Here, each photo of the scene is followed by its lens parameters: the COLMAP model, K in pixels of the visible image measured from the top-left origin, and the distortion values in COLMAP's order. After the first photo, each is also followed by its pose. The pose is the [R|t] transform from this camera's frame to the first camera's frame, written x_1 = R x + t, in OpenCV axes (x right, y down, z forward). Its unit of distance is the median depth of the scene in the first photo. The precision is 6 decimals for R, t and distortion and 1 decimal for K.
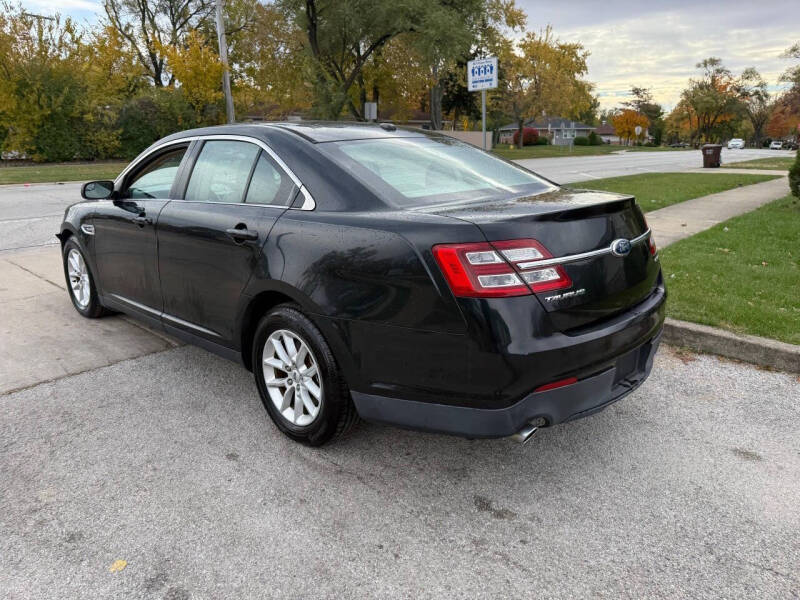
lens RADIAL K [[565.0, 0, 393.6], [0, 565.0, 298.2], [0, 0, 1]] dist [0.037074, -0.043646]
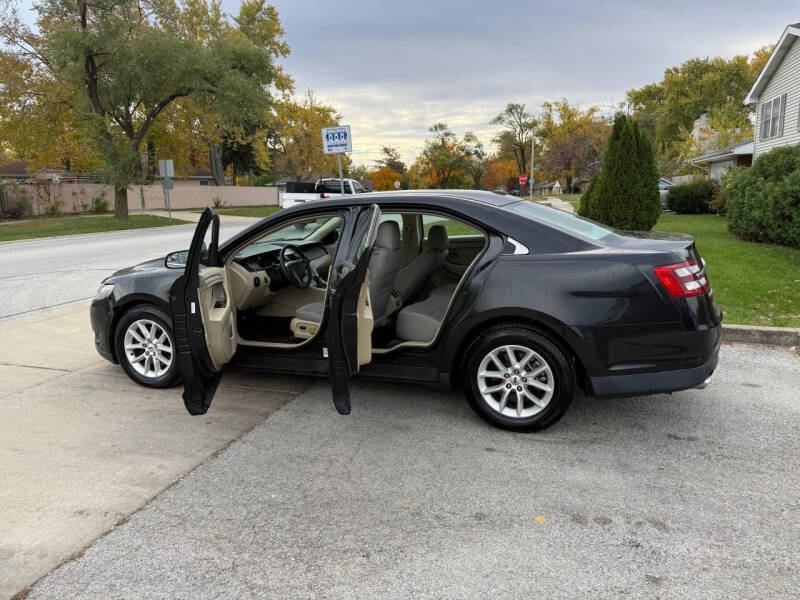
lens RADIAL K [[565.0, 0, 401.7], [0, 565.0, 292.3], [0, 0, 1]] dist [0.037074, -0.043646]
pose [[0.908154, -0.095421, 0.407615, -0.103570], [0.135347, 0.988309, -0.070190, -0.000848], [-0.396152, 0.118913, 0.910452, -0.012808]]
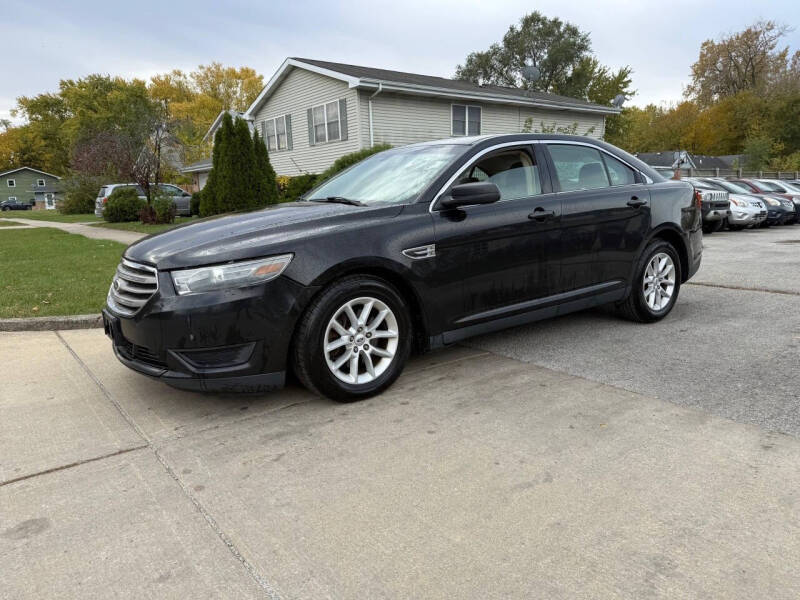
lens RADIAL K [[565.0, 0, 394.8], [0, 565.0, 298.4], [0, 0, 1]] dist [0.037074, -0.043646]
pose [[0.172518, -0.182584, 0.967936, -0.220591], [0.290054, 0.948516, 0.127224, -0.029135], [-0.941332, 0.258806, 0.216595, 0.154077]]
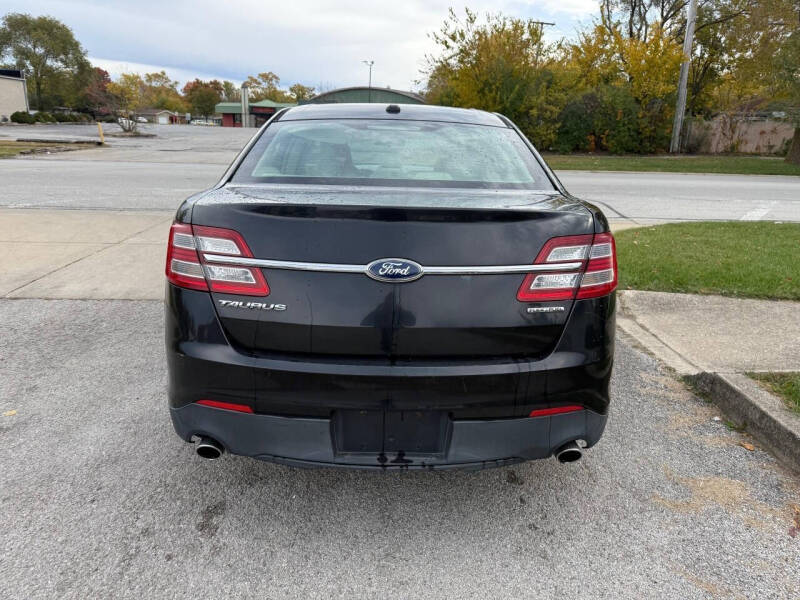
lens RADIAL K [[565.0, 0, 398.0], [0, 565.0, 294.3], [0, 0, 1]] dist [0.037074, -0.043646]
pose [[0.708560, 0.218884, -0.670845, 0.087817], [-0.219368, 0.971896, 0.085411, -0.011979], [0.670687, 0.086643, 0.736663, 0.047013]]
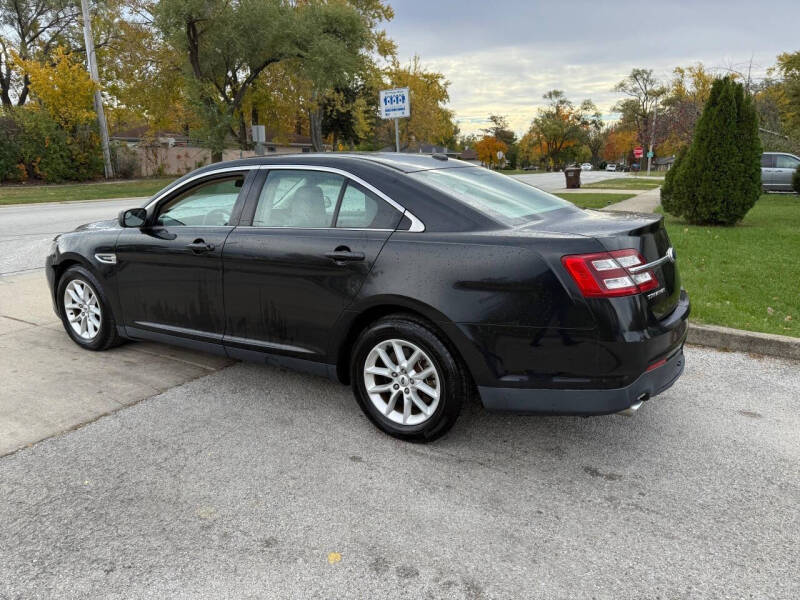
lens RADIAL K [[565.0, 0, 393.2], [0, 565.0, 300.2], [0, 0, 1]] dist [0.037074, -0.043646]
pose [[0.974893, -0.051468, 0.216645, -0.047350], [0.058735, 0.997902, -0.027236, 0.000978], [-0.214789, 0.039277, 0.975870, -0.009059]]
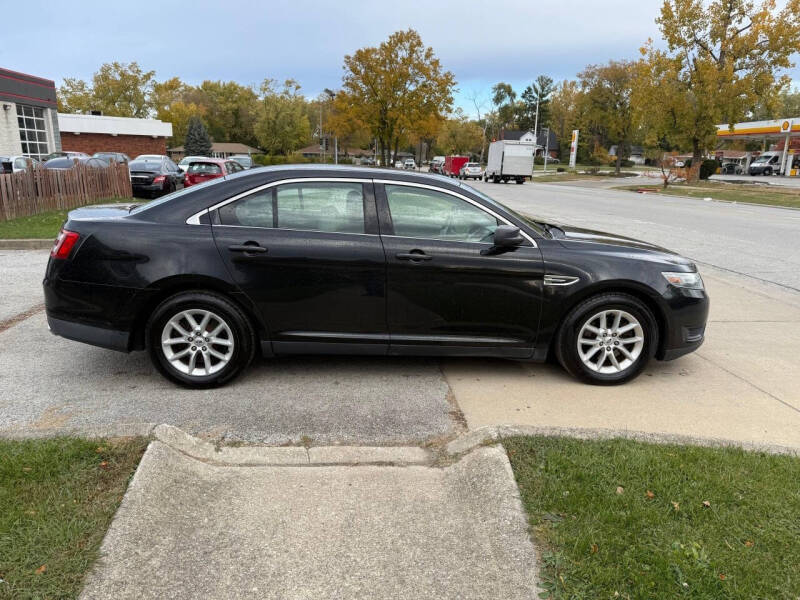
lens RADIAL K [[565.0, 0, 404.3], [0, 565.0, 302.8], [0, 0, 1]] dist [0.037074, -0.043646]
pose [[-0.674052, 0.171125, -0.718589, 0.105868], [-0.216358, 0.884397, 0.413560, -0.086986], [0.706288, 0.434233, -0.559105, 0.287160]]
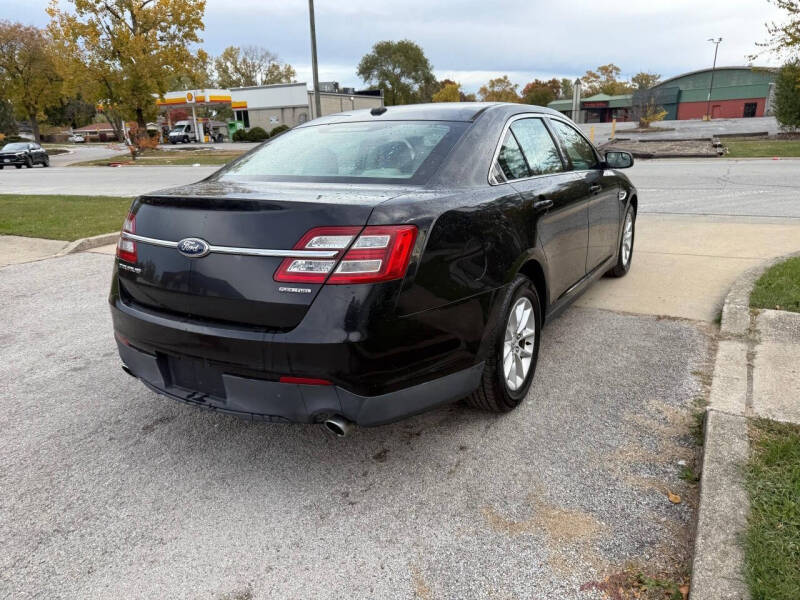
lens RADIAL K [[565.0, 0, 398.5], [0, 565.0, 298.3], [0, 0, 1]] dist [0.037074, -0.043646]
pose [[0.229156, 0.274116, -0.933996, 0.133618], [-0.227529, 0.948032, 0.222411, -0.028690], [0.946424, 0.161545, 0.279617, 0.105500]]
